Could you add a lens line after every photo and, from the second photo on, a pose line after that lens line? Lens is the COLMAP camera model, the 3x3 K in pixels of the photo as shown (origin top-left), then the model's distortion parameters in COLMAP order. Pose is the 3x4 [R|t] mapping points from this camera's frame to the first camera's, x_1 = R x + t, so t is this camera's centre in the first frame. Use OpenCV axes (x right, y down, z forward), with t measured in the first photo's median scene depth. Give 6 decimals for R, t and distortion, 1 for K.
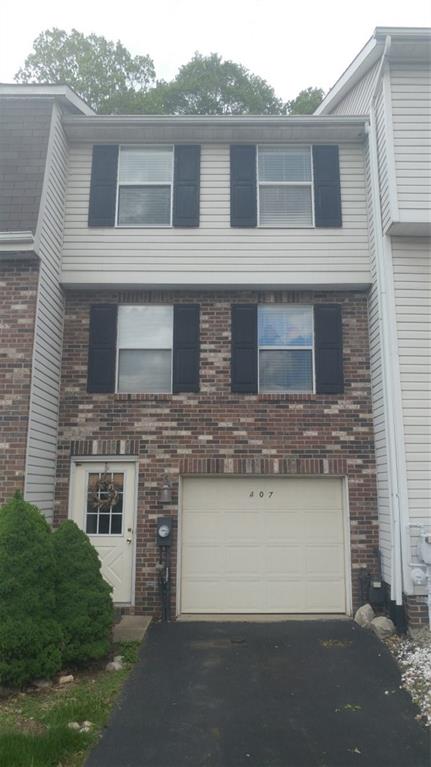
lens RADIAL K [[551.1, 0, 214.7], [0, 551.1, 368.7], [0, 0, 1]] dist [-0.002803, 0.013664]
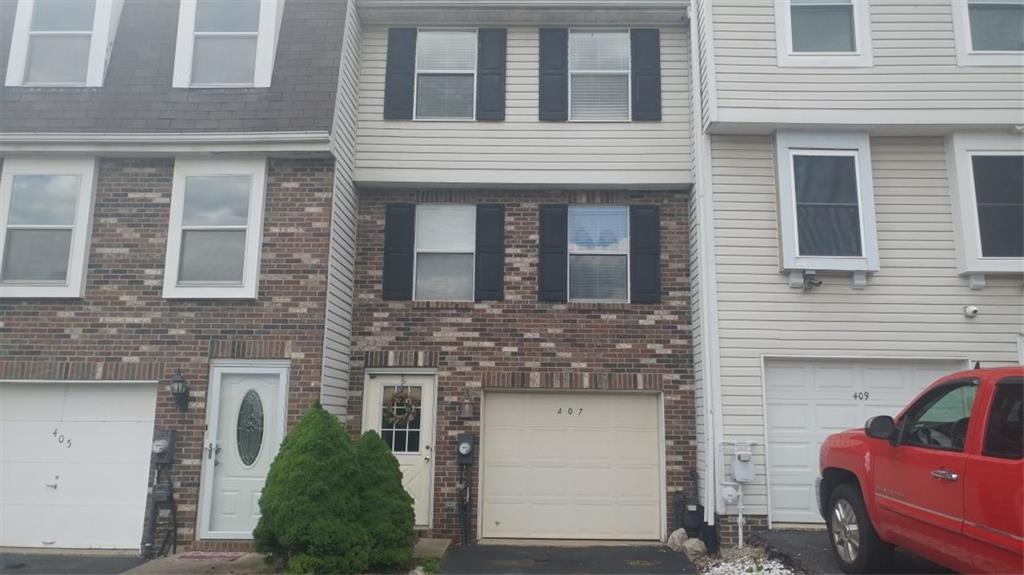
lens RADIAL K [[735.8, 0, 514.0], [0, 735.8, 287.4], [0, 0, 1]] dist [-0.002803, 0.013664]
pose [[0.999819, 0.008062, -0.017222, 0.010559], [-0.007432, 0.999312, 0.036343, -0.023907], [0.017504, -0.036208, 0.999191, -0.231359]]
